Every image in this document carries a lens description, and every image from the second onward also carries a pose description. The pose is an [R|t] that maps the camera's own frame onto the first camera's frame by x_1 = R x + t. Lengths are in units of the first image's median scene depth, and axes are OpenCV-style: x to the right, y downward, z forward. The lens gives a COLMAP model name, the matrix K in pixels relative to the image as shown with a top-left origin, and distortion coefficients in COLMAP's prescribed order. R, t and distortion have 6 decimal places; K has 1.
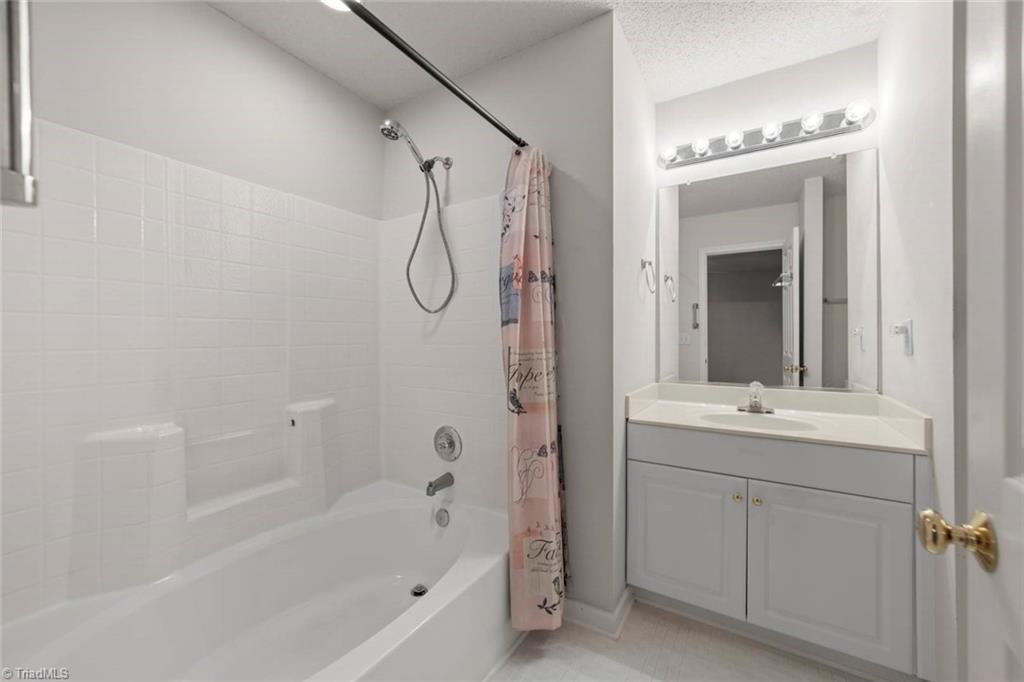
lens RADIAL K [[400.8, 0, 521.4], [0, 400.8, 338.4], [0, 0, 1]] dist [-0.028309, 0.009705]
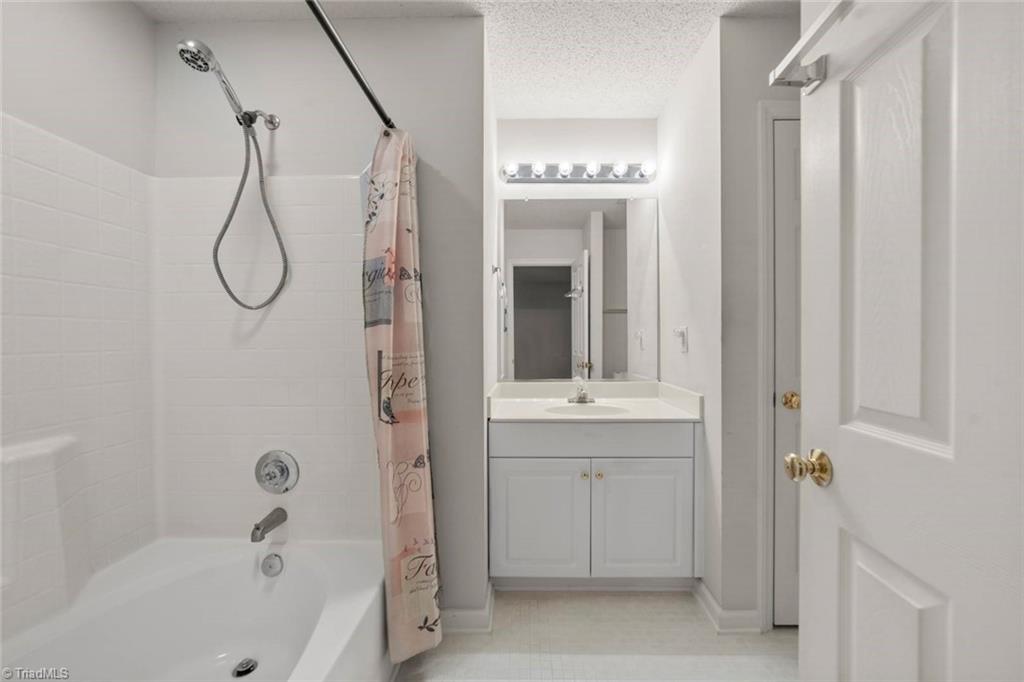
lens RADIAL K [[397.7, 0, 526.0], [0, 397.7, 344.5], [0, 0, 1]] dist [-0.025971, 0.009297]
pose [[0.856716, -0.007913, 0.515728, -0.196182], [0.003124, 0.999944, 0.010153, -0.000594], [-0.515779, -0.007087, 0.856692, 0.075999]]
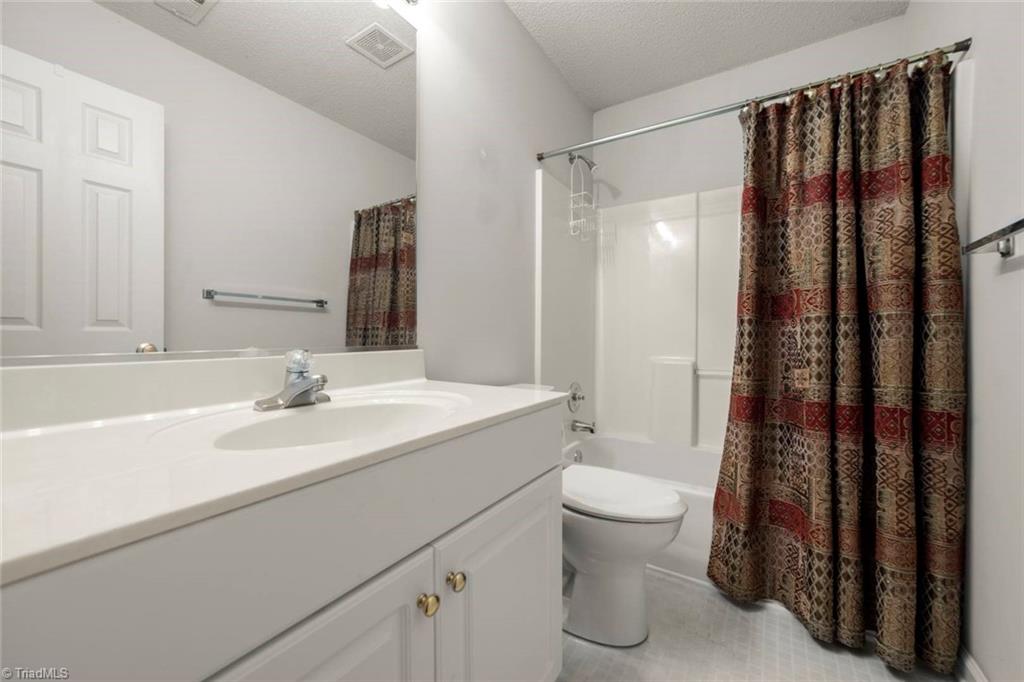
lens RADIAL K [[400.8, 0, 521.4], [0, 400.8, 338.4], [0, 0, 1]] dist [-0.028309, 0.009705]
pose [[0.020632, -0.005602, 0.999771, 0.141170], [-0.003824, 0.999977, 0.005682, 0.119874], [-0.999780, -0.003940, 0.020610, 0.847268]]
